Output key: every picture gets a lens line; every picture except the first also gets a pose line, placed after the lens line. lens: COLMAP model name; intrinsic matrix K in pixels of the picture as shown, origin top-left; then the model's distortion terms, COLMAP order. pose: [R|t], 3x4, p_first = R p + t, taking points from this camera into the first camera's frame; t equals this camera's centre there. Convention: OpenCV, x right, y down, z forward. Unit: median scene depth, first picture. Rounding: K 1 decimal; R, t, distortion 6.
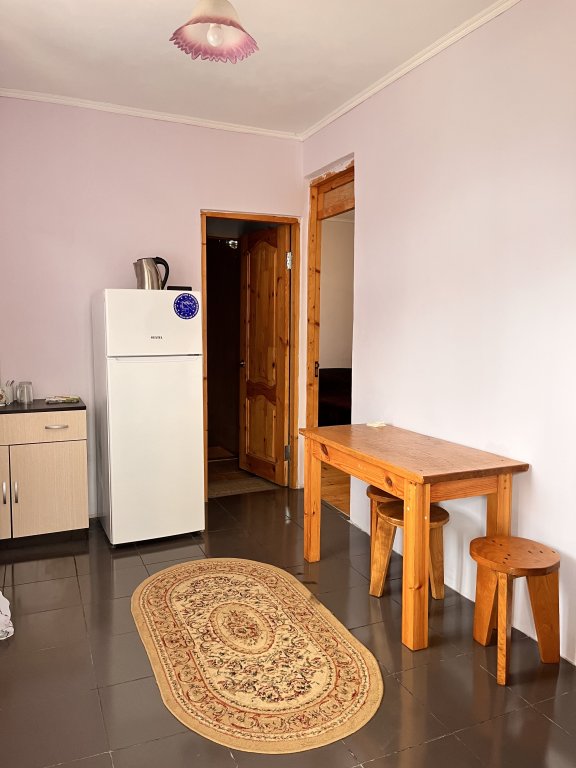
lens RADIAL K [[590.1, 0, 286.0], [0, 590.1, 384.4], [0, 0, 1]] dist [0.066979, -0.080146]
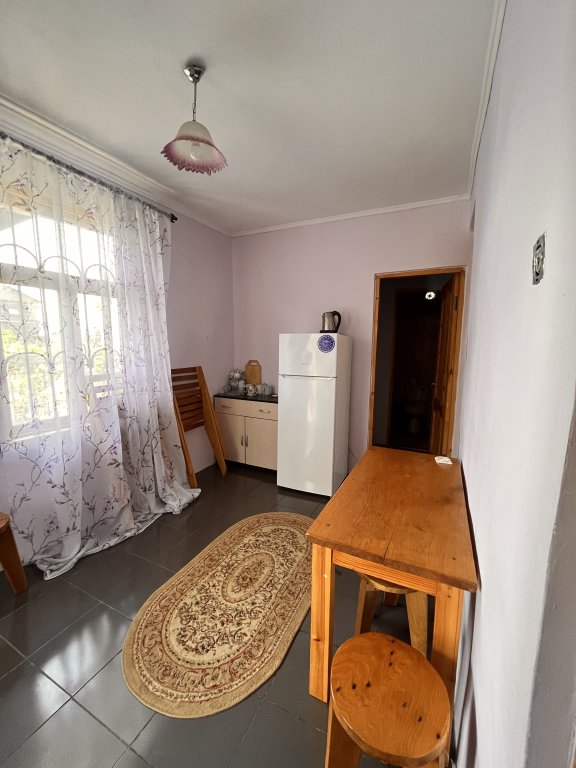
lens RADIAL K [[315.2, 0, 286.9], [0, 315.2, 385.0], [0, 0, 1]] dist [-0.000524, -0.000208]
pose [[0.638061, 0.102872, -0.763083, 0.512645], [-0.089417, 0.994229, 0.059265, -0.093364], [0.764776, 0.030418, 0.643578, 0.584921]]
